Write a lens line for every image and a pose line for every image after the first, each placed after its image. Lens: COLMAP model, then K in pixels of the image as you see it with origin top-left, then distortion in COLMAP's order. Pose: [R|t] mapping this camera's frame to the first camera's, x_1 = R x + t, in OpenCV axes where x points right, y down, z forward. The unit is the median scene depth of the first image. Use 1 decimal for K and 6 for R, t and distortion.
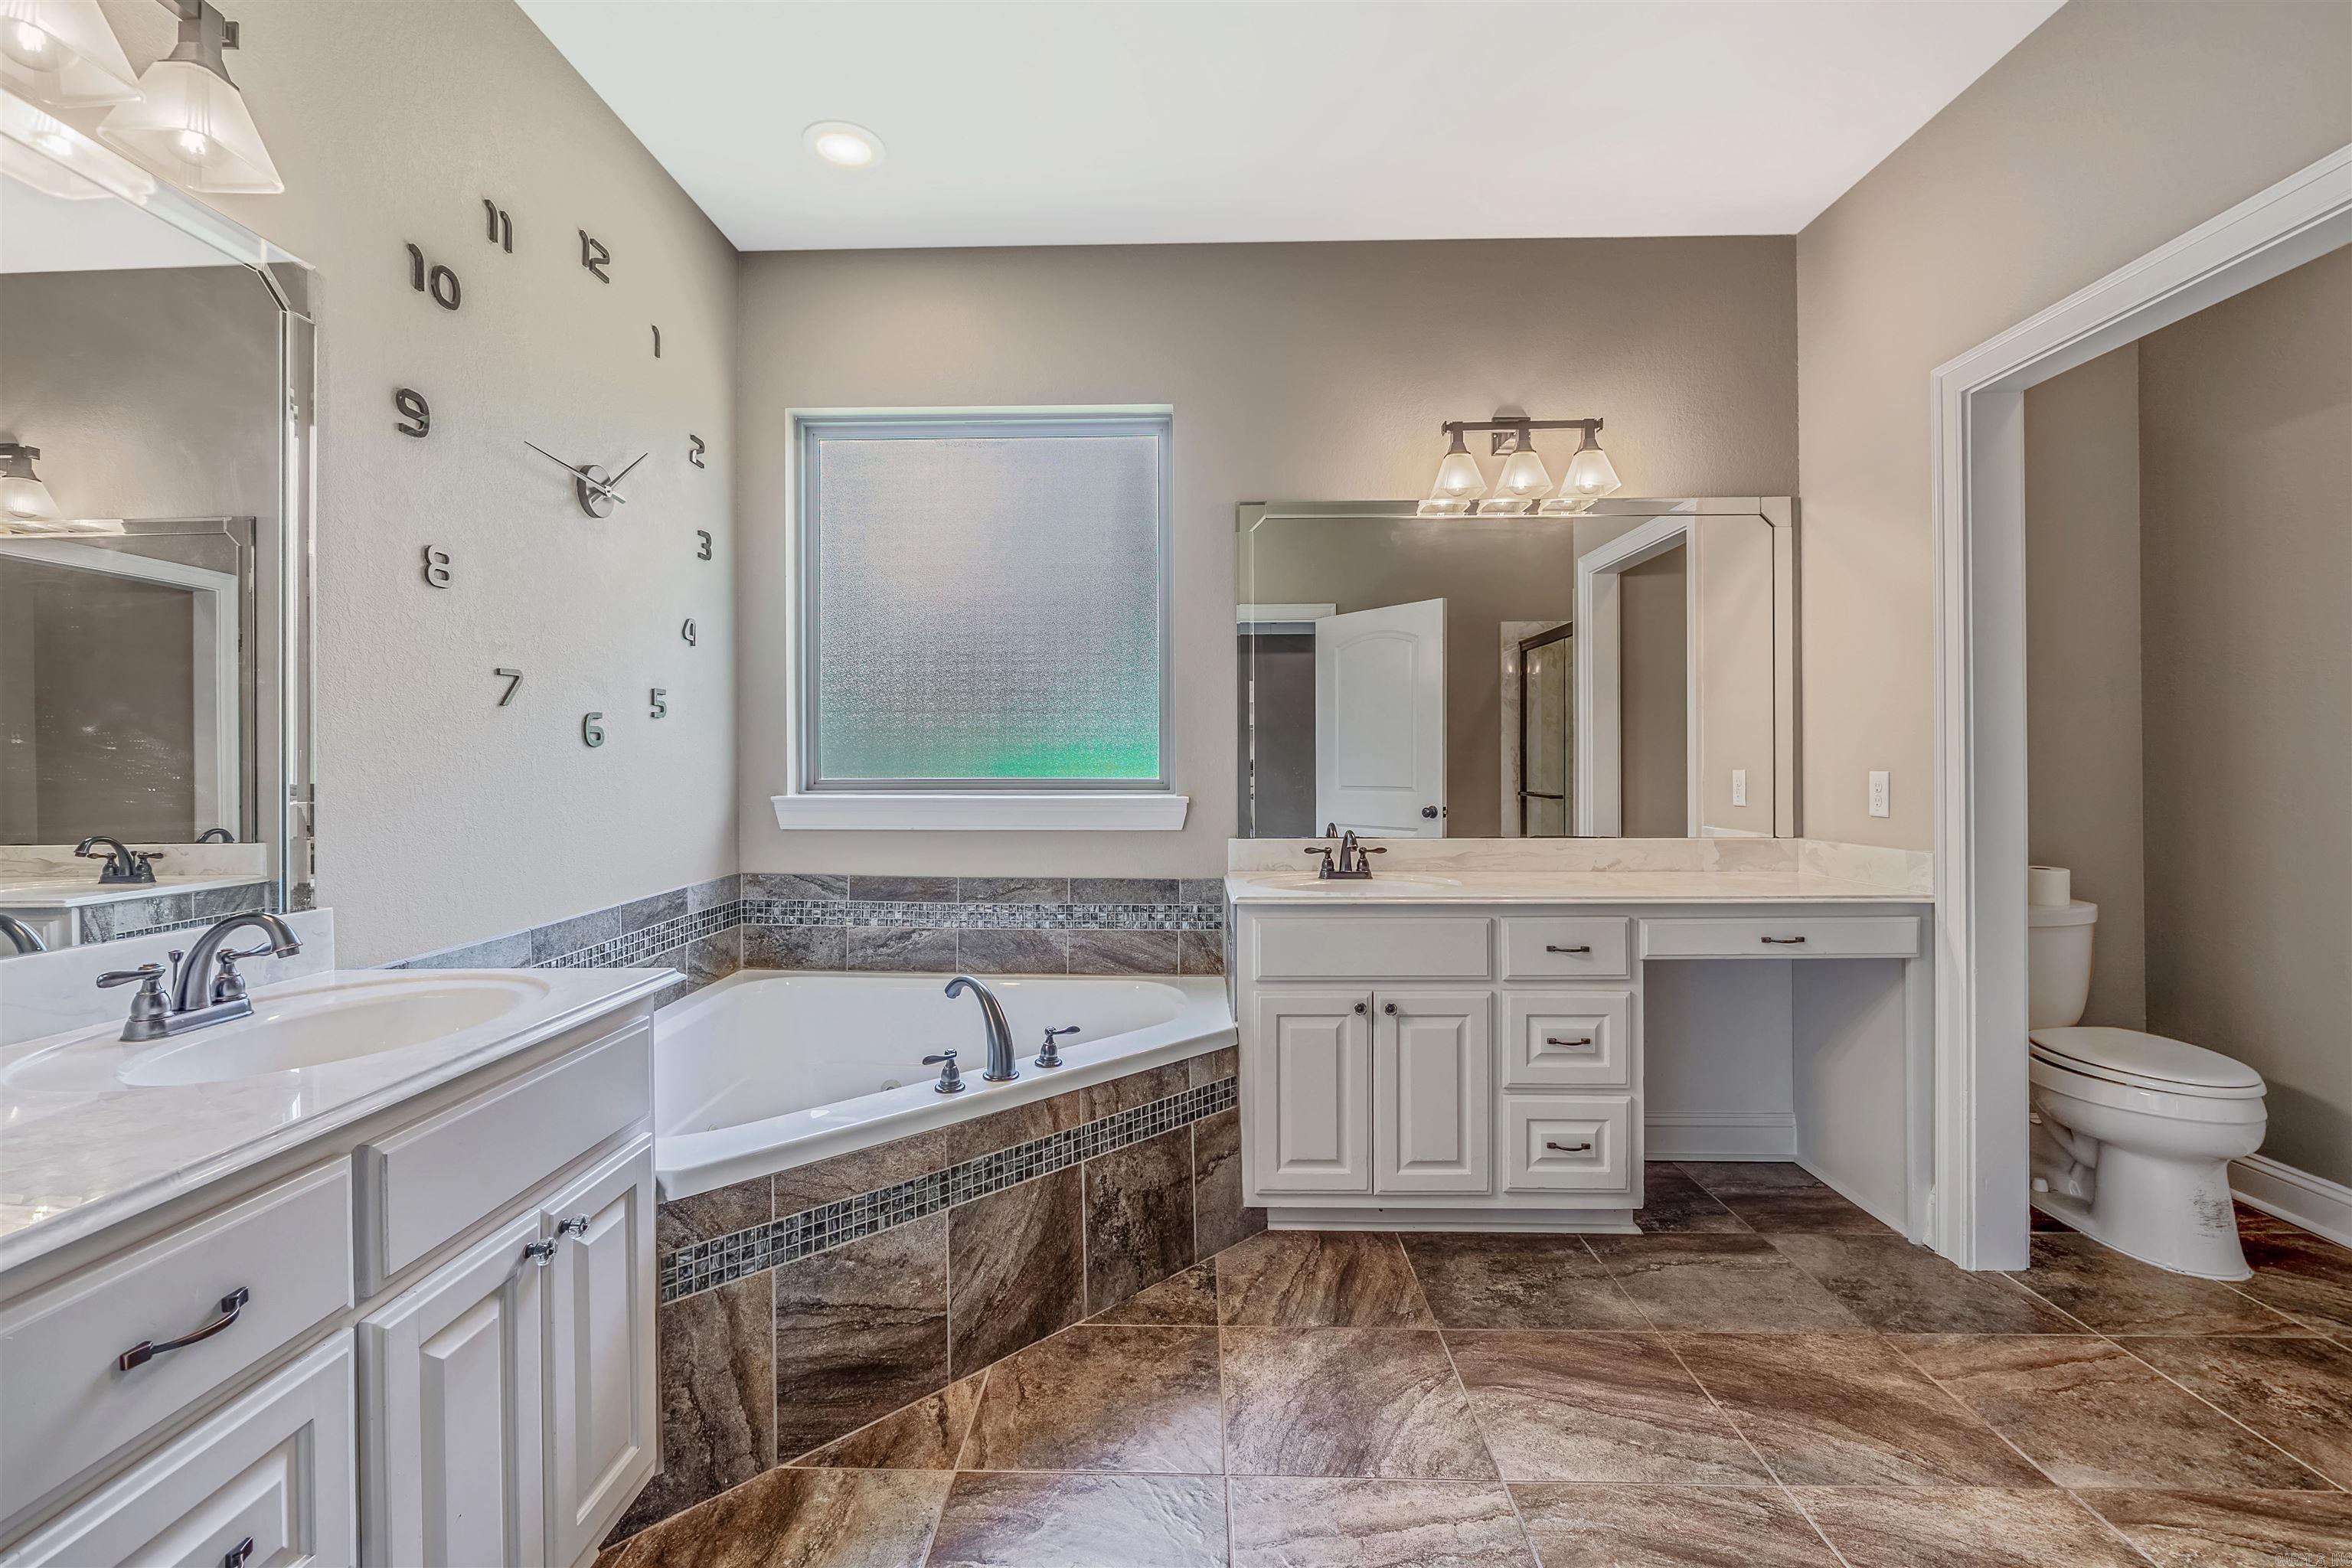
lens RADIAL K [[1020.3, 0, 1167.1], [0, 1020.3, 766.5], [0, 0, 1]] dist [-0.002780, -0.000374]
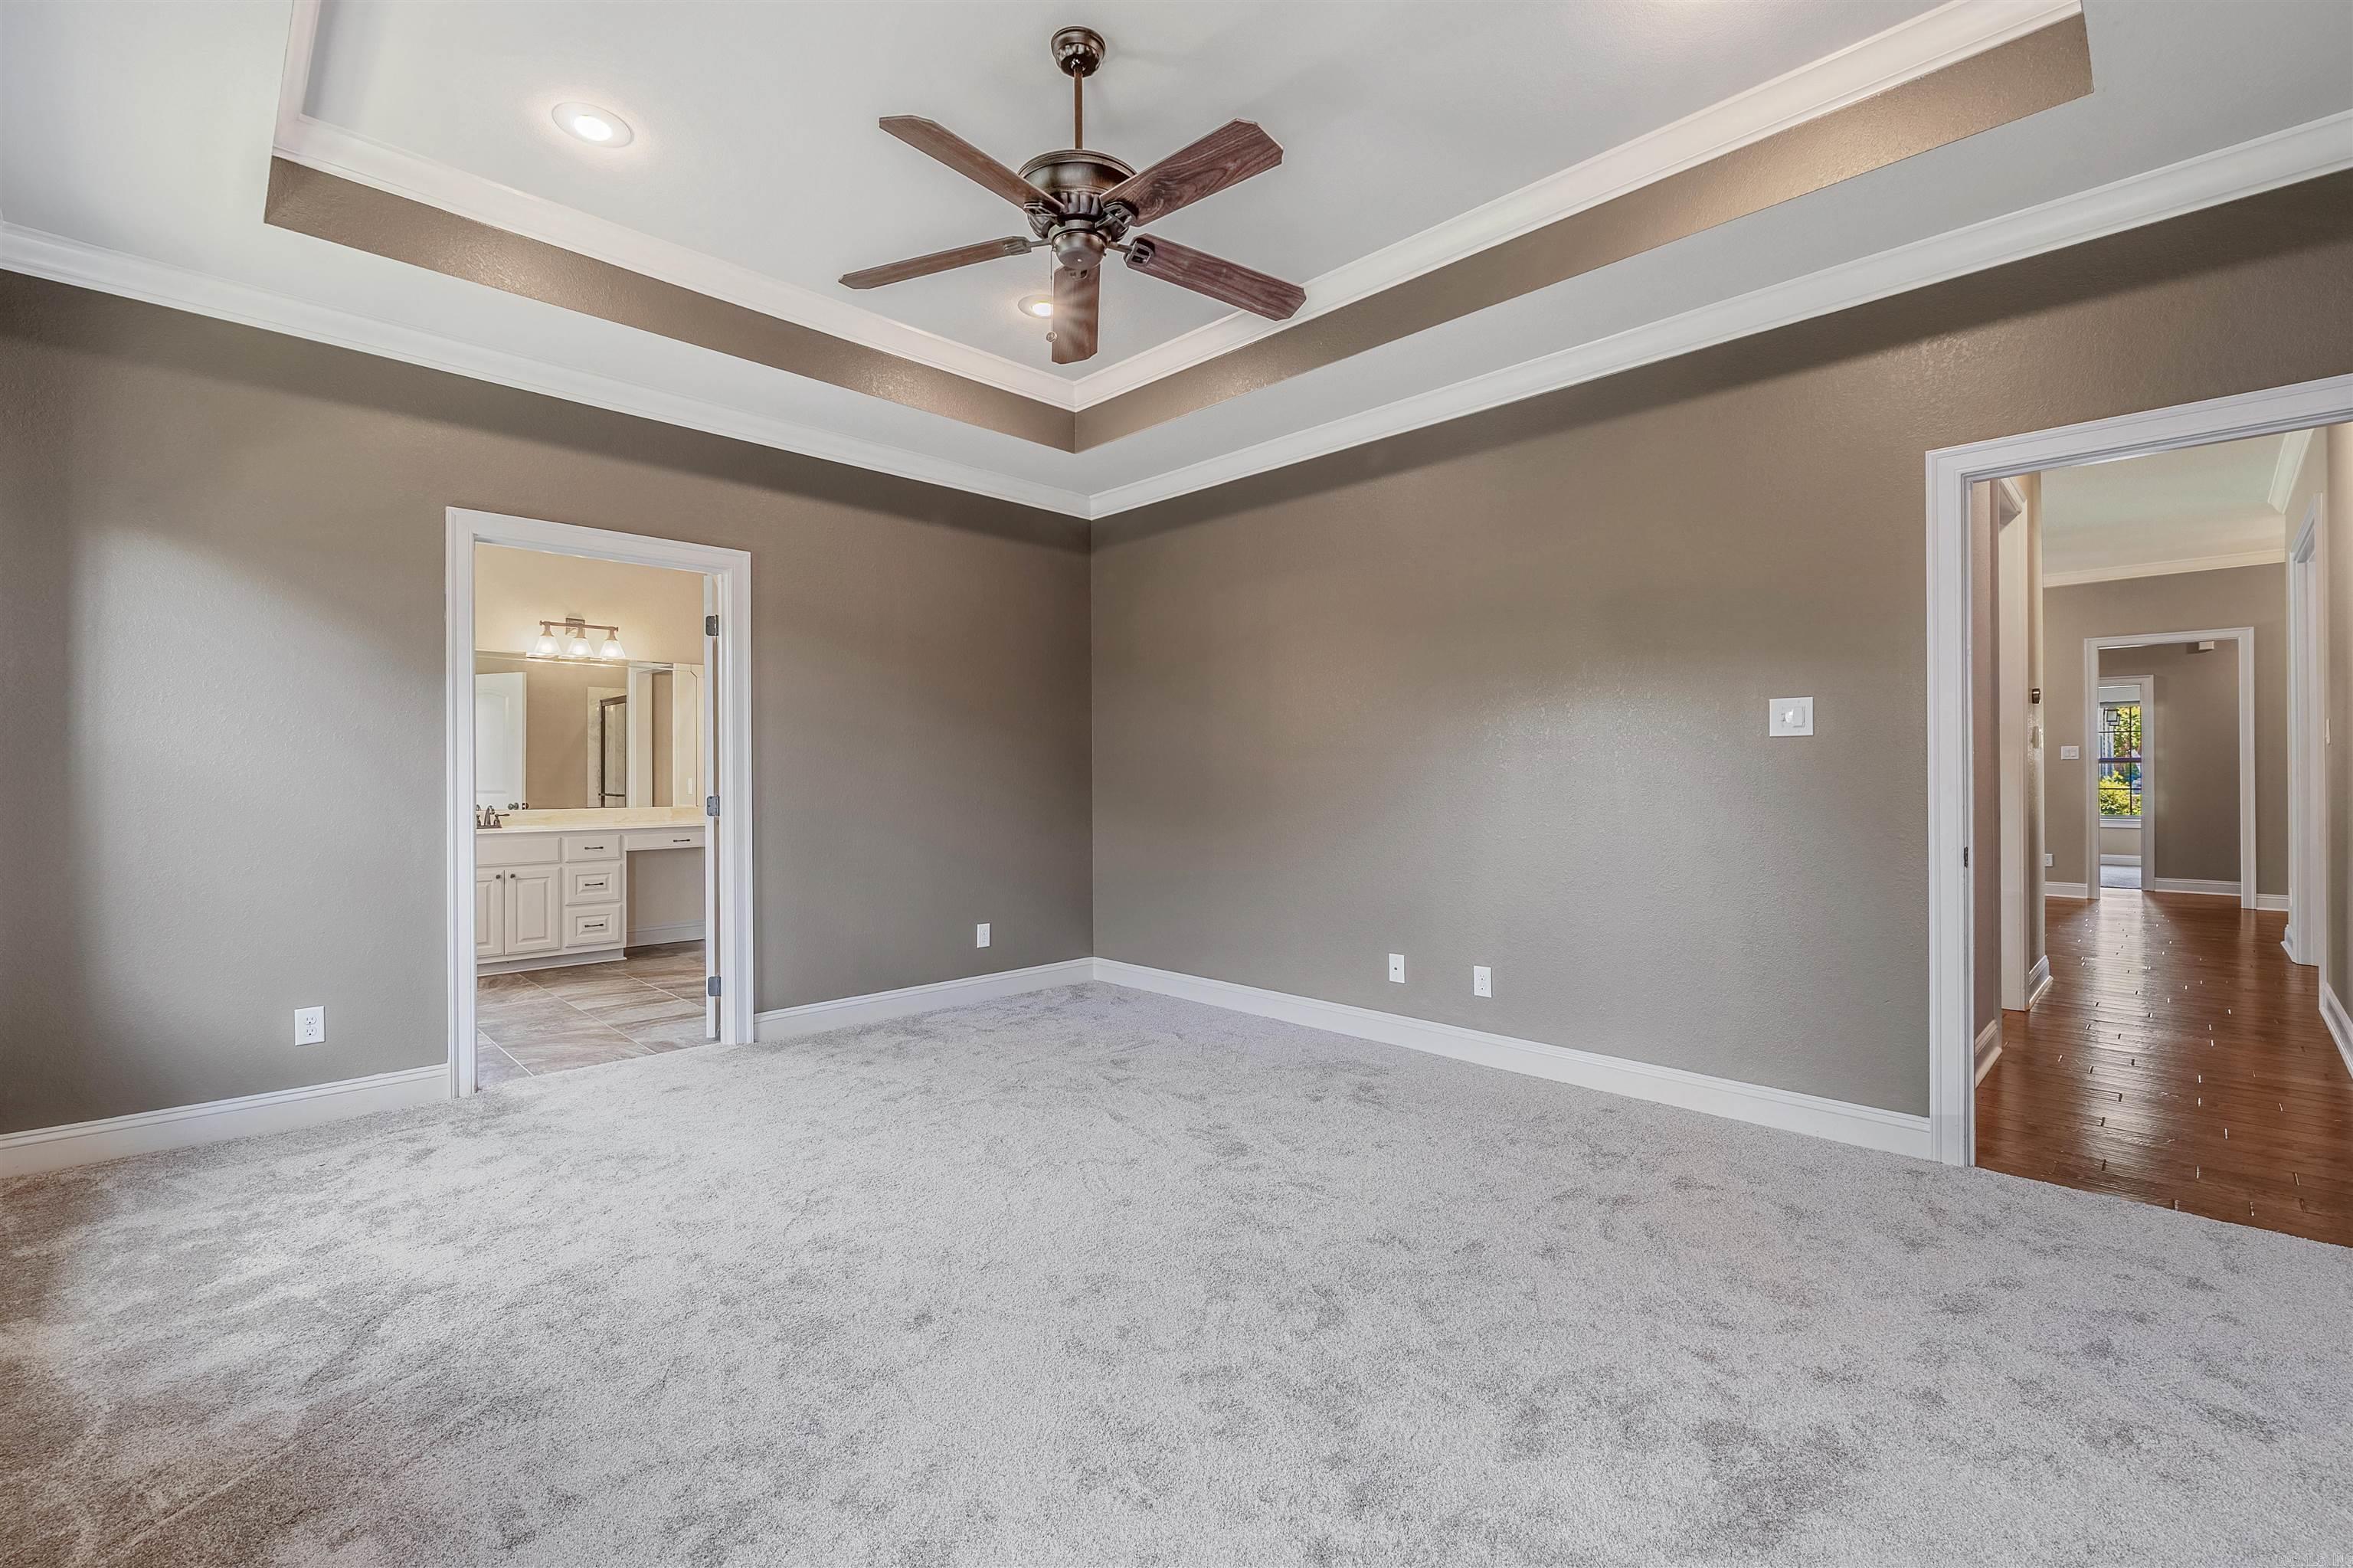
lens RADIAL K [[1011.5, 0, 1169.4], [0, 1011.5, 763.6], [0, 0, 1]] dist [0.000232, 0.000040]
pose [[0.689816, 0.008268, 0.723937, -0.470315], [0.005963, 0.999836, -0.017102, 0.021864], [-0.723960, 0.016114, 0.689654, -1.885658]]
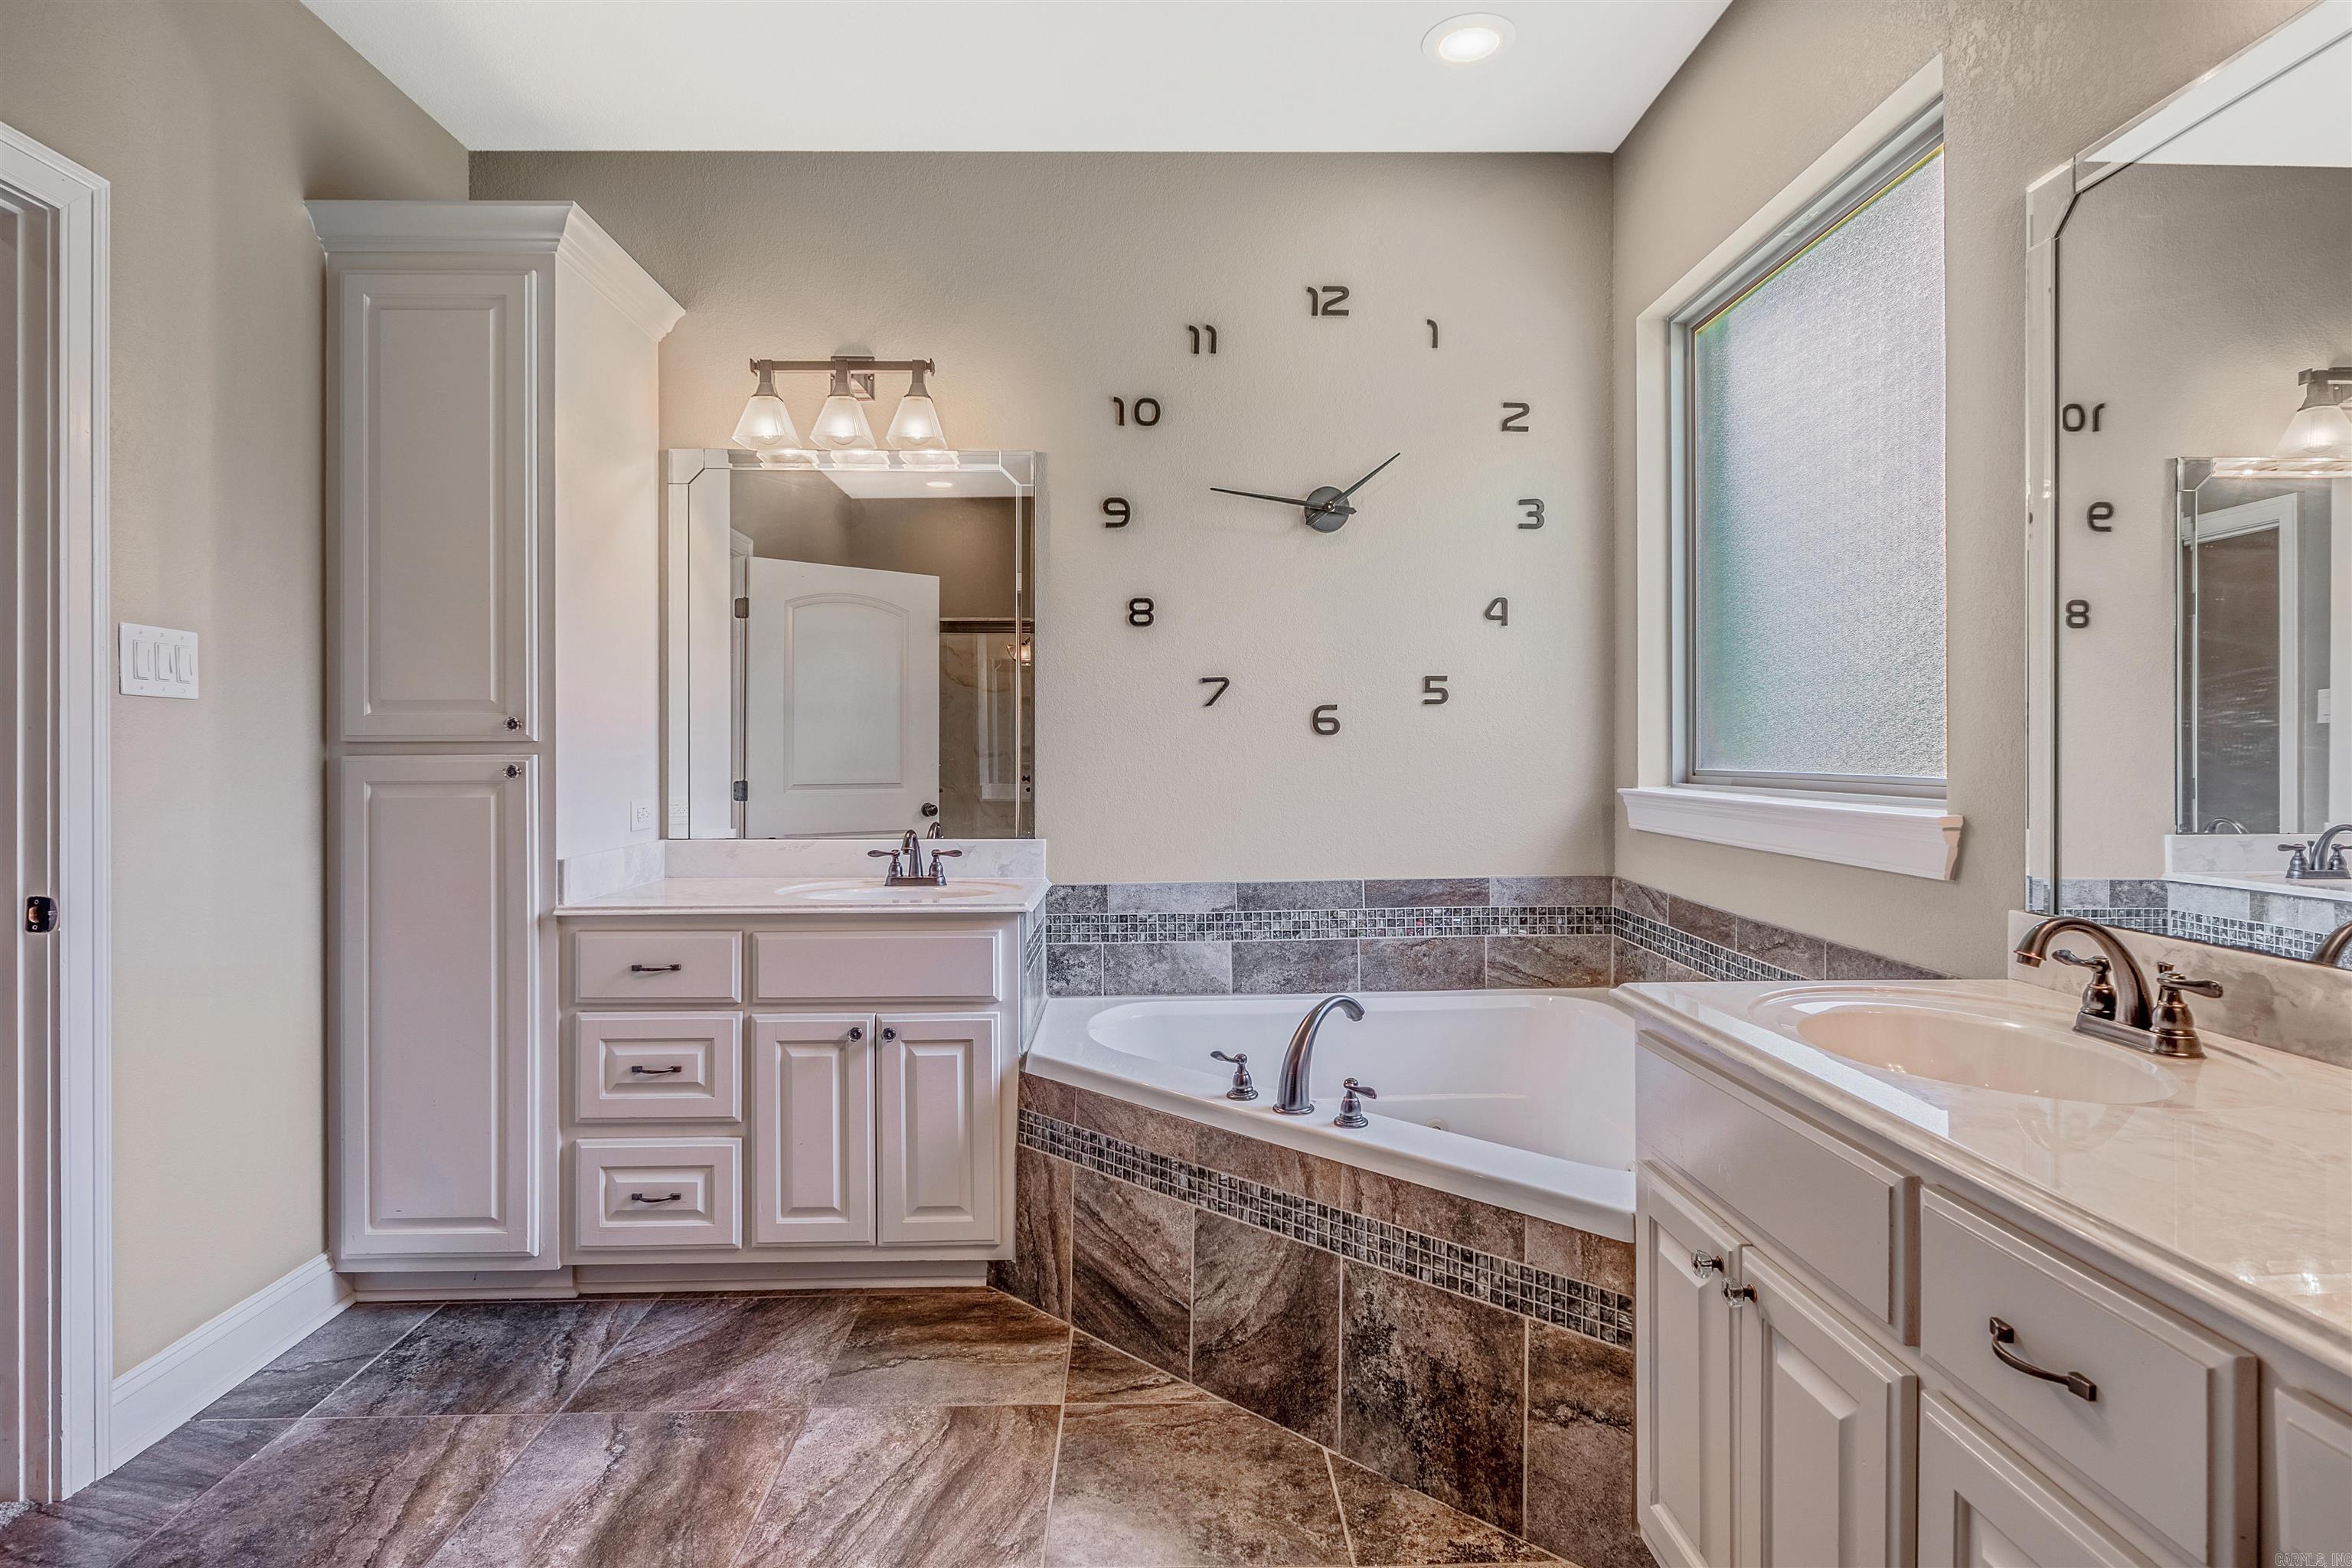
lens RADIAL K [[1234.4, 0, 1177.9], [0, 1234.4, 757.1], [0, 0, 1]] dist [-0.000124, 0.000116]
pose [[0.051395, 0.009834, -0.998630, 0.803446], [0.000741, 0.999951, 0.009885, -0.008378], [0.998678, -0.001248, 0.051385, 0.766995]]
